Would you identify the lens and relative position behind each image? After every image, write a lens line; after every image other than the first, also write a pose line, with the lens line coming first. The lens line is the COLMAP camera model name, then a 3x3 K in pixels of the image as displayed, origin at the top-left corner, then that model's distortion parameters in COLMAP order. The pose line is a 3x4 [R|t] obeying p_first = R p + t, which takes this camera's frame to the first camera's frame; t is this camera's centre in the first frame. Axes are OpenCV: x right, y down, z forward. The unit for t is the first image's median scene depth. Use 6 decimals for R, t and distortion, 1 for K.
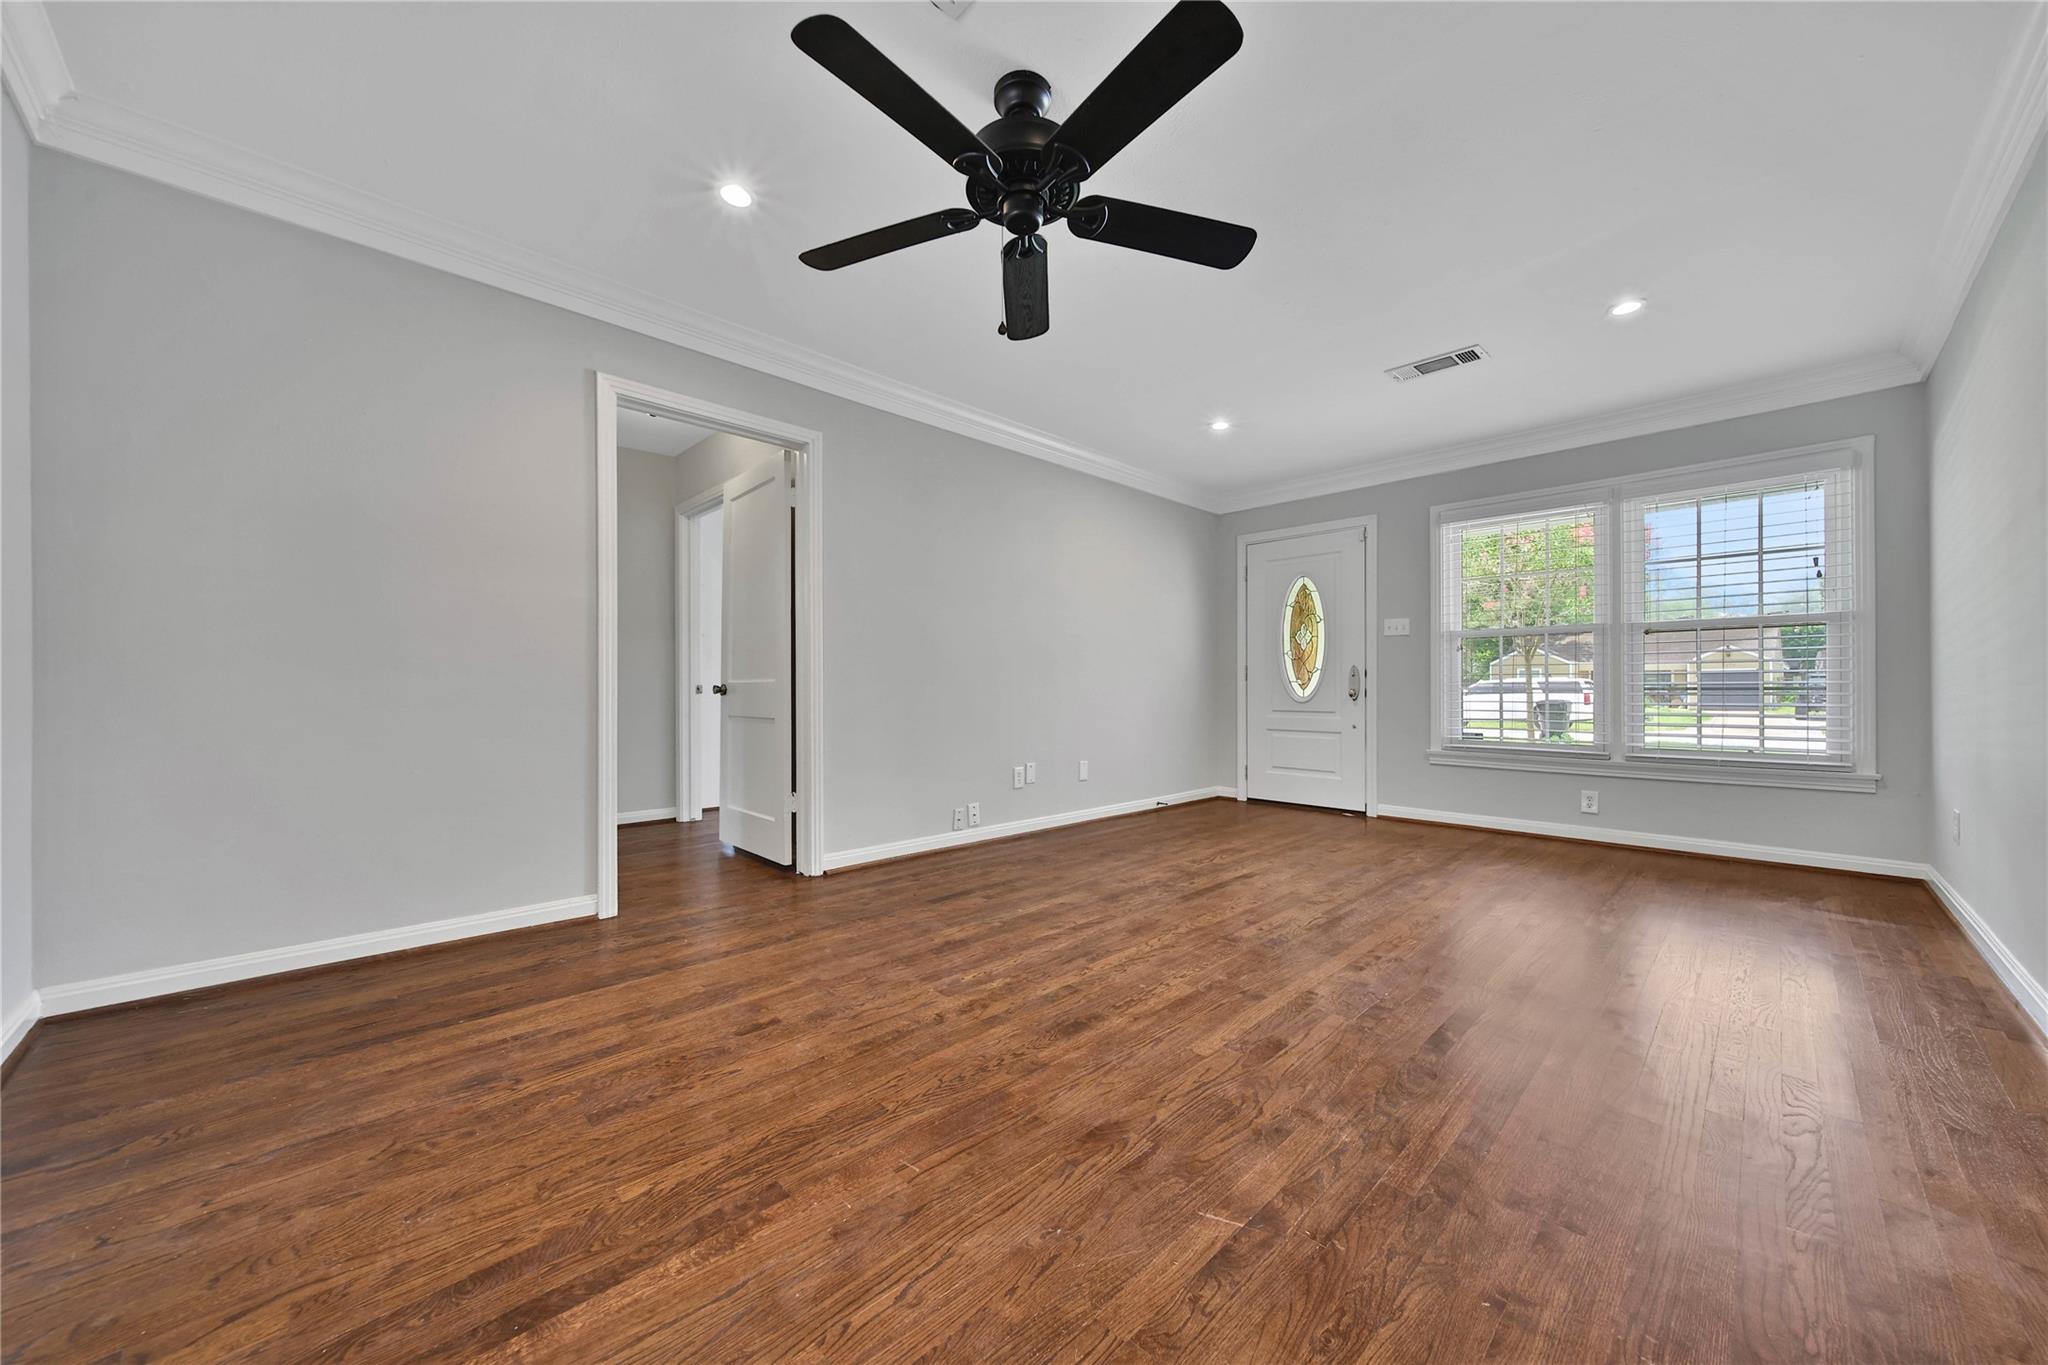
lens RADIAL K [[744.2, 0, 1017.7], [0, 744.2, 681.7], [0, 0, 1]] dist [-0.002540, -0.000126]
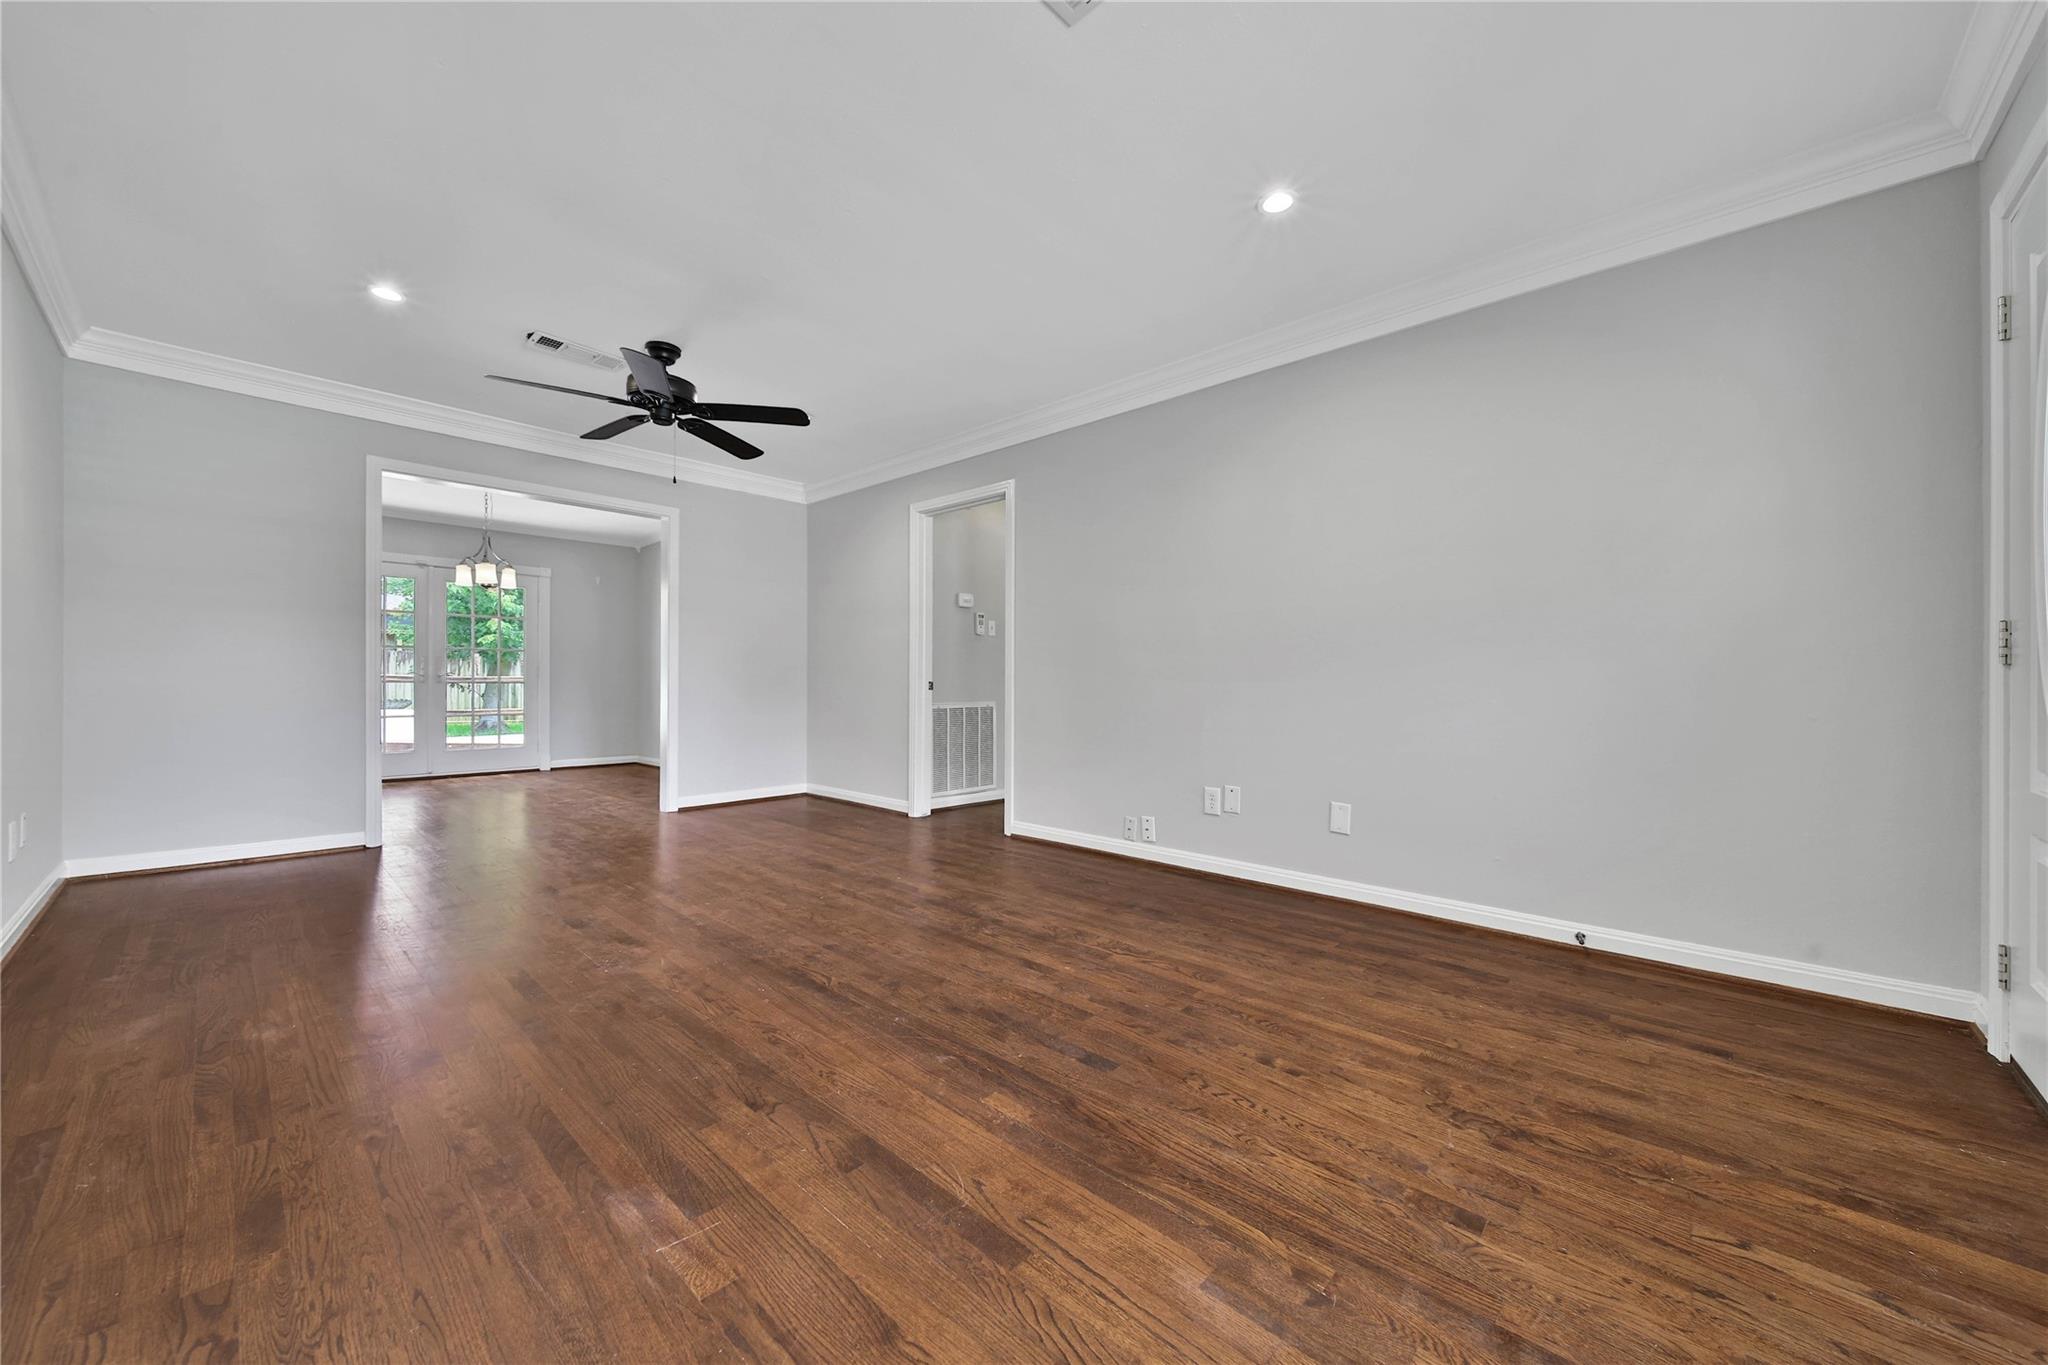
lens RADIAL K [[744.2, 0, 1011.0], [0, 744.2, 687.4], [0, 0, 1]] dist [-0.002540, -0.000126]
pose [[0.042684, 0.005944, -0.999071, 1.057359], [0.000759, 0.999982, 0.005982, 0.005062], [0.999088, -0.001014, 0.042679, 1.025021]]
